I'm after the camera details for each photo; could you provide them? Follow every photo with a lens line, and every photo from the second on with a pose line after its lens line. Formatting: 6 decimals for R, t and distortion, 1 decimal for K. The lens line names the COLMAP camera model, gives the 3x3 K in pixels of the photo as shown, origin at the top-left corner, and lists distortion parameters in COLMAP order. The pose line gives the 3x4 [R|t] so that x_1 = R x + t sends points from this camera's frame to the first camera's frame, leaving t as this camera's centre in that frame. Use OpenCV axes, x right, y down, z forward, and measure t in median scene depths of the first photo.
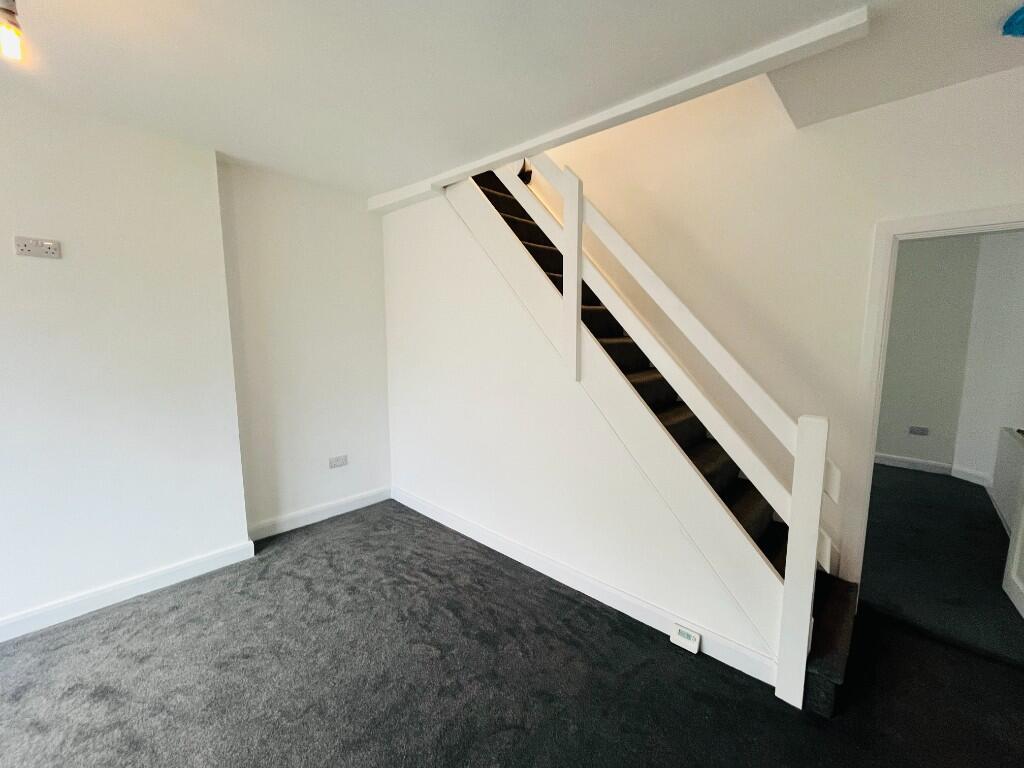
lens RADIAL K [[414.3, 0, 510.0], [0, 414.3, 382.9], [0, 0, 1]] dist [-0.006728, 0.000405]
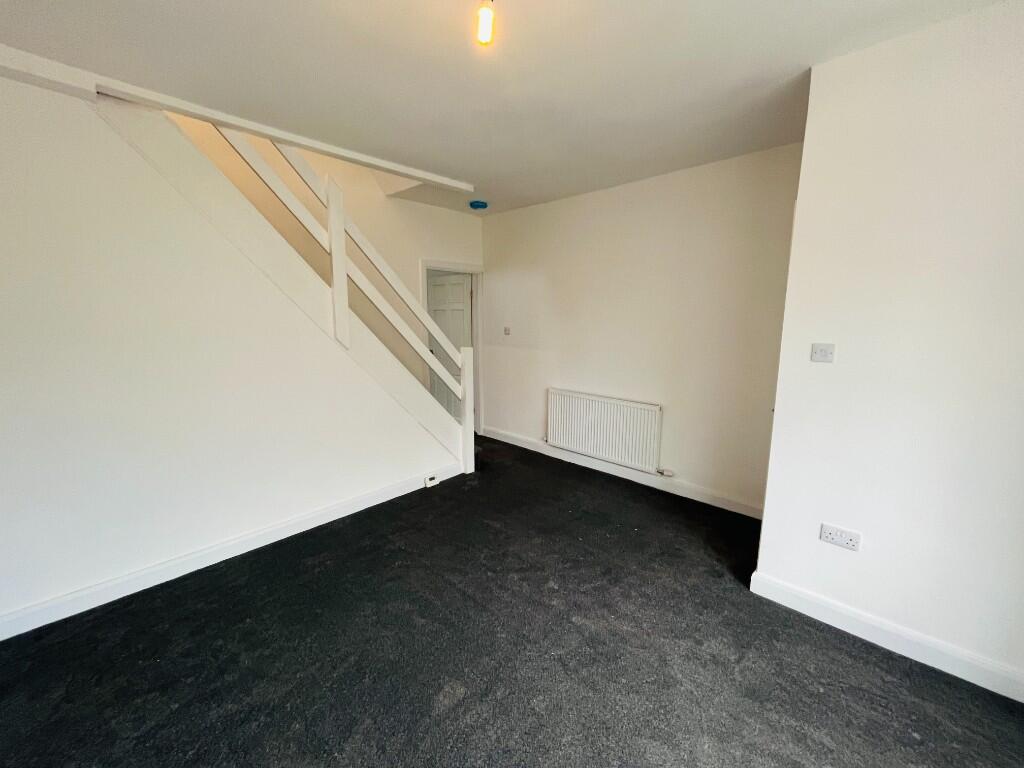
lens RADIAL K [[414.3, 0, 510.0], [0, 414.3, 382.9], [0, 0, 1]] dist [-0.006728, 0.000405]
pose [[-0.000684, -0.156064, 0.987747, -1.159529], [0.125494, 0.979925, 0.154915, -0.042410], [-0.992094, 0.124063, 0.018915, 0.499577]]
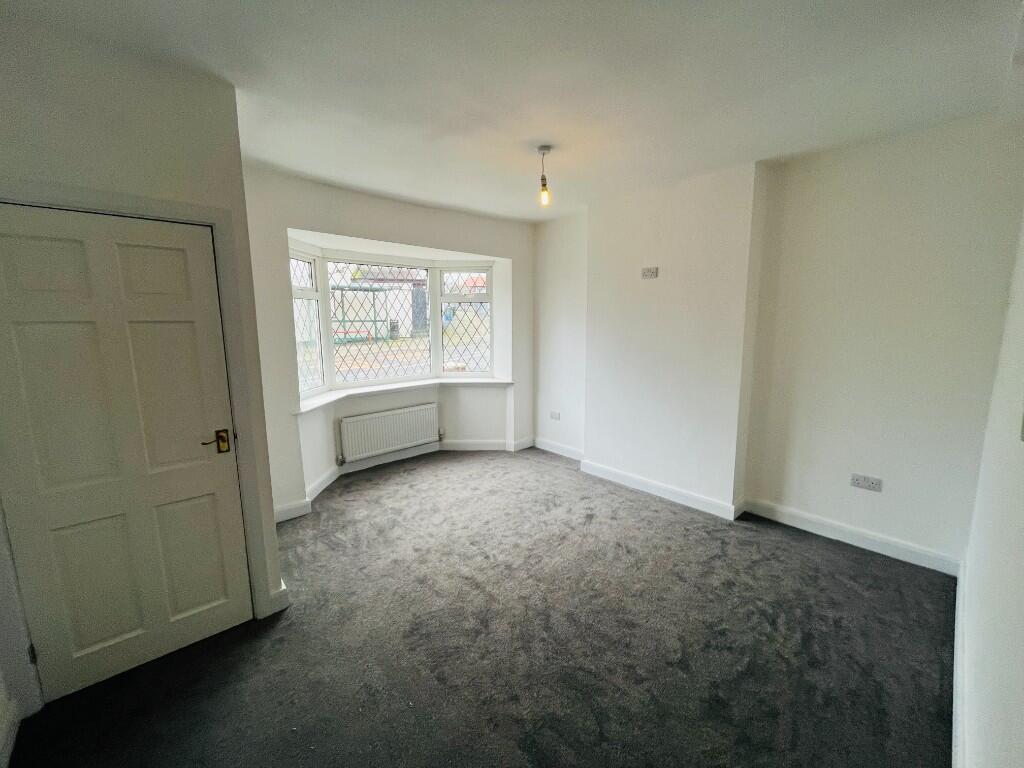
lens RADIAL K [[414.3, 0, 510.0], [0, 414.3, 382.9], [0, 0, 1]] dist [-0.006728, 0.000405]
pose [[-0.081859, 0.147921, -0.985606, 0.607034], [-0.111577, 0.981348, 0.156549, -0.071960], [0.990379, 0.122786, -0.063827, 0.521621]]
